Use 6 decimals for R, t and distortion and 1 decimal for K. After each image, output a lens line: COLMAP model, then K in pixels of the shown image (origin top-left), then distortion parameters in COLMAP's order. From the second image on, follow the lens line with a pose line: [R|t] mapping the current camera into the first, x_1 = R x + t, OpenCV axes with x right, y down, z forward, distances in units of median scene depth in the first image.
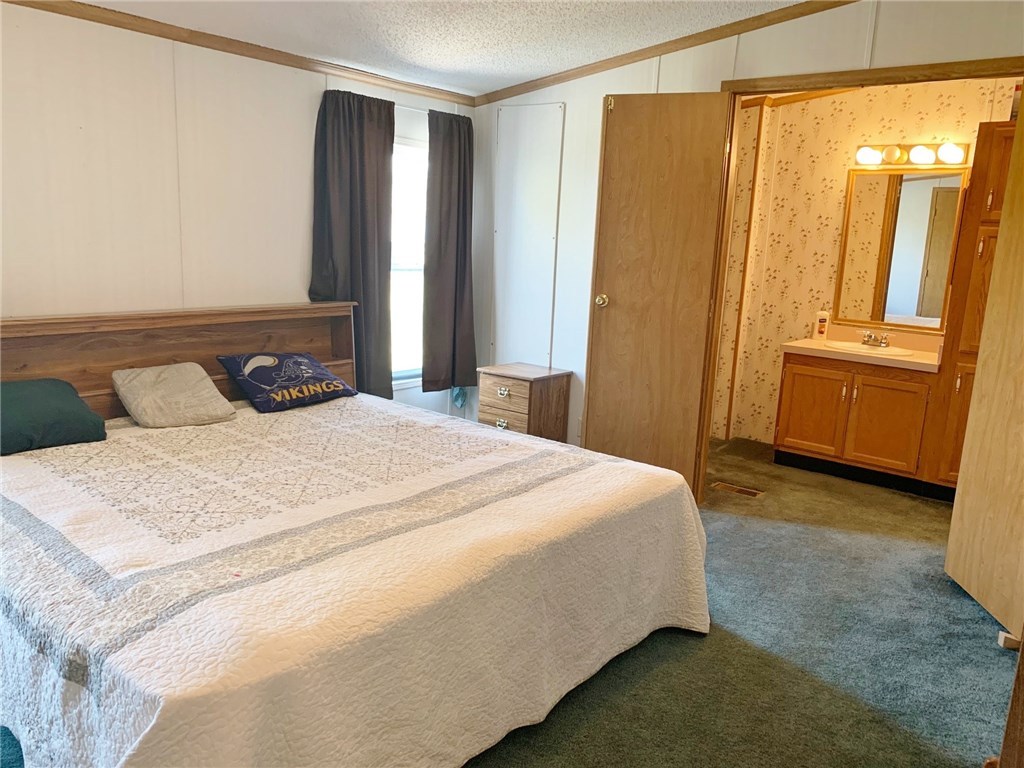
lens RADIAL K [[786.0, 0, 513.8], [0, 786.0, 389.2], [0, 0, 1]] dist [0.032595, -0.021748]
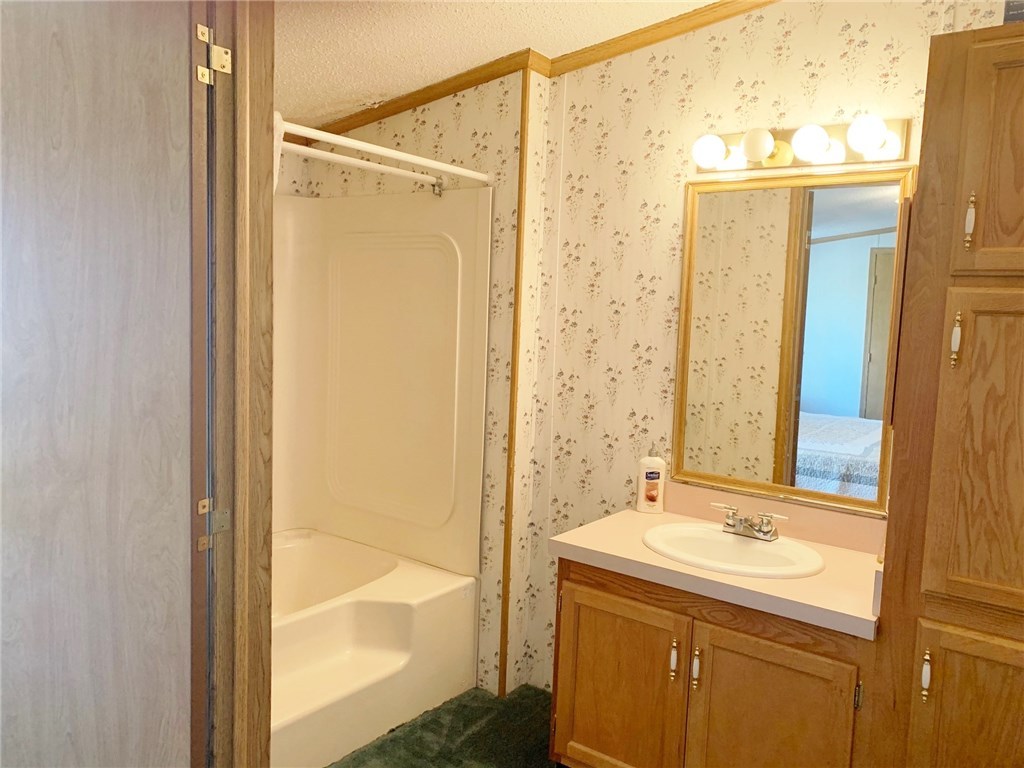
lens RADIAL K [[786.0, 0, 514.6], [0, 786.0, 383.0], [0, 0, 1]] dist [0.032595, -0.021748]
pose [[0.998992, -0.012706, 0.043054, 0.299490], [0.016995, 0.994765, -0.100770, -0.102866], [-0.041548, 0.101400, 0.993978, 0.527485]]
